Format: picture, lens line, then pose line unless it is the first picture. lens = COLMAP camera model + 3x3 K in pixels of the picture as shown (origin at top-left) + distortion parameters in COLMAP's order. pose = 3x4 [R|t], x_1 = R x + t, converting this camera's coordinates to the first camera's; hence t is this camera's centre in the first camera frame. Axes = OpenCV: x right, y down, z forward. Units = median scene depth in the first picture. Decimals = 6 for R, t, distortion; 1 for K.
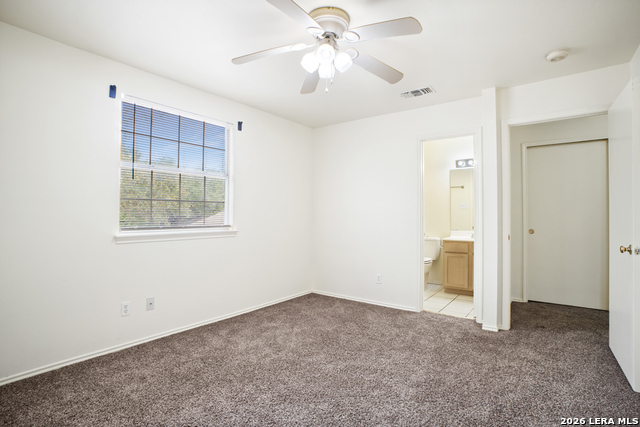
lens RADIAL K [[310.1, 0, 322.5], [0, 310.1, 214.3], [0, 0, 1]] dist [-0.069496, 0.024738]
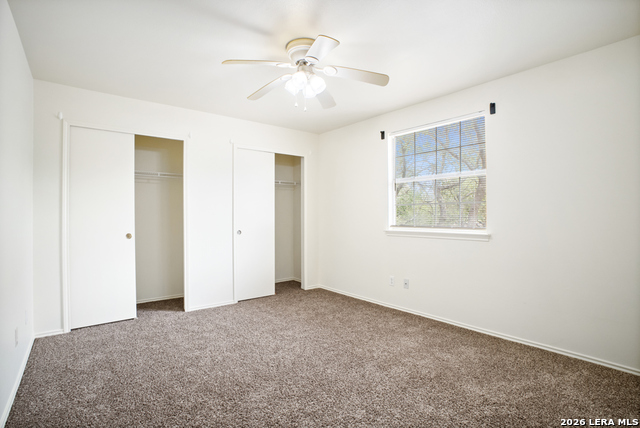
lens RADIAL K [[310.1, 0, 322.5], [0, 310.1, 214.8], [0, 0, 1]] dist [-0.069496, 0.024738]
pose [[-0.242330, -0.004773, -0.970182, 0.805096], [0.006505, 0.999957, -0.006544, 0.002863], [0.970172, -0.007897, -0.242289, 0.953467]]
